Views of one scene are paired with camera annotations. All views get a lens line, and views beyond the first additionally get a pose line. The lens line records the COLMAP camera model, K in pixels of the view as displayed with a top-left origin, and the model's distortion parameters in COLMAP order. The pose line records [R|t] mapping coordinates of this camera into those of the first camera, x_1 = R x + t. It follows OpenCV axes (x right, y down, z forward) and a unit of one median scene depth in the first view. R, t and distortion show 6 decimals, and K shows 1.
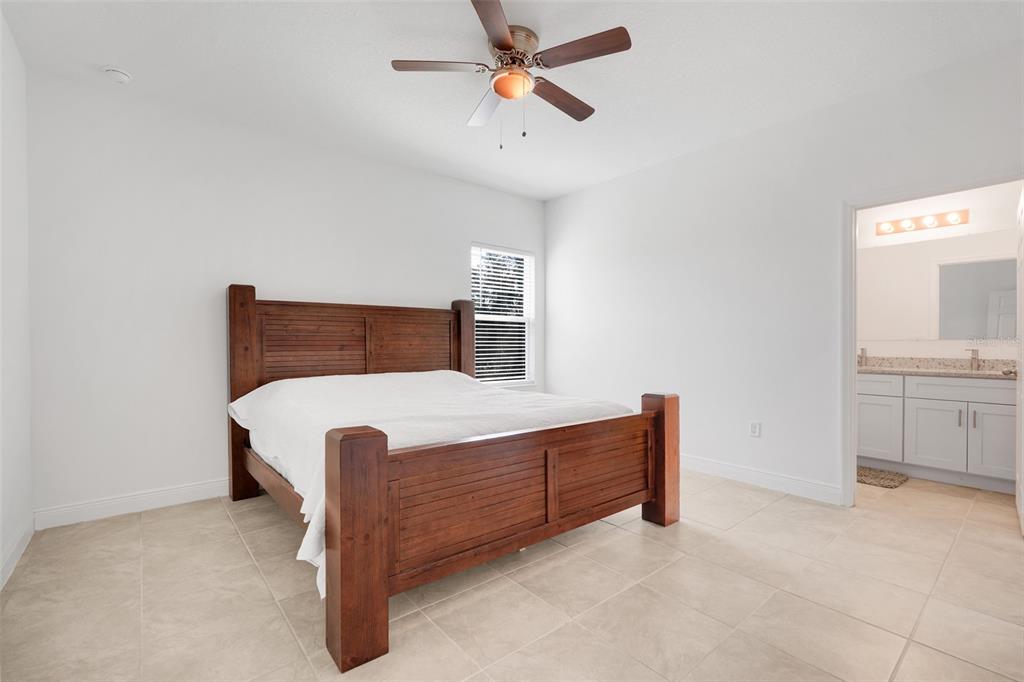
lens RADIAL K [[451.3, 0, 509.5], [0, 451.3, 344.9], [0, 0, 1]] dist [-0.006575, 0.000699]
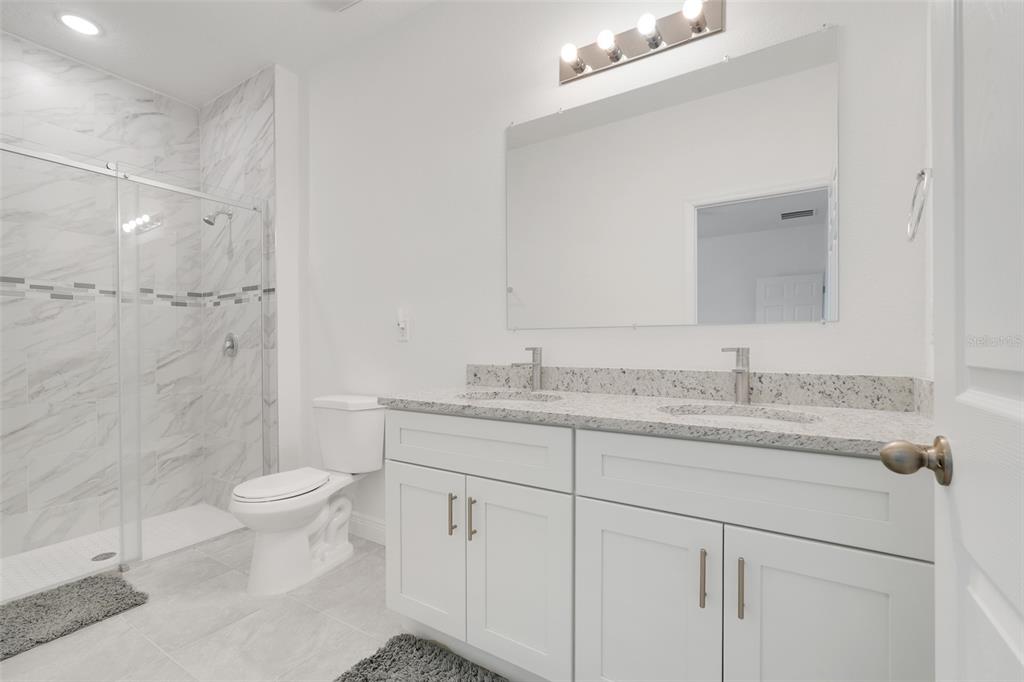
lens RADIAL K [[451.3, 0, 509.5], [0, 451.3, 344.9], [0, 0, 1]] dist [-0.006575, 0.000699]
pose [[0.948915, -0.005975, 0.315475, 0.731985], [0.006559, 0.999978, -0.000790, 0.005963], [-0.315464, 0.002819, 0.948934, 0.701449]]
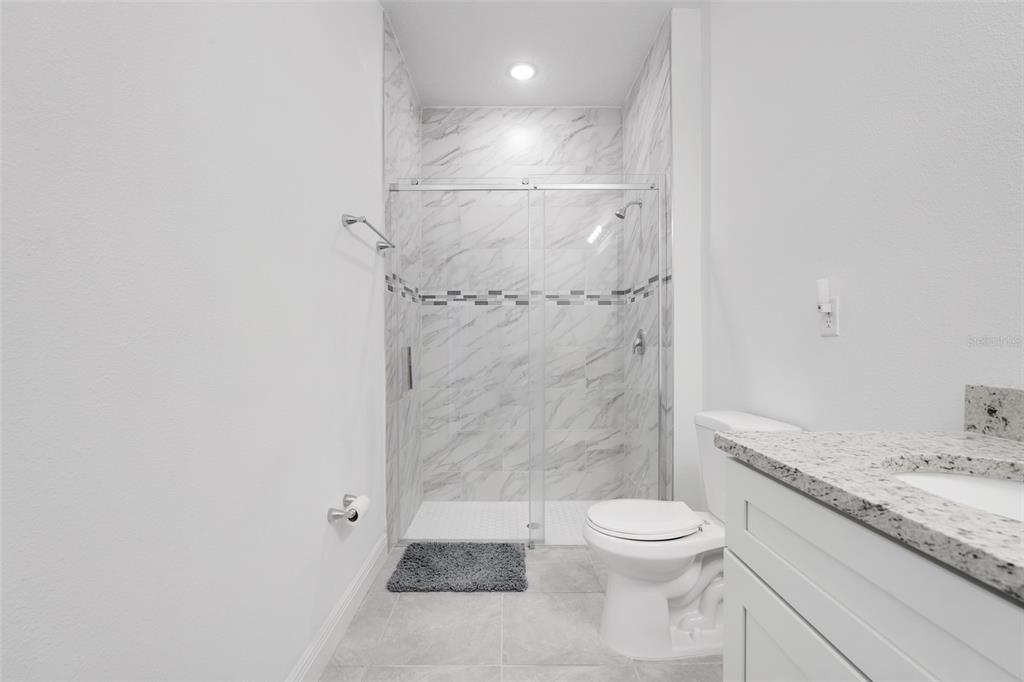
lens RADIAL K [[451.3, 0, 509.5], [0, 451.3, 344.9], [0, 0, 1]] dist [-0.006575, 0.000699]
pose [[0.776914, -0.000778, -0.629606, 0.745003], [0.000457, 1.000000, -0.000671, 0.006127], [0.629607, 0.000234, 0.776914, 0.730608]]
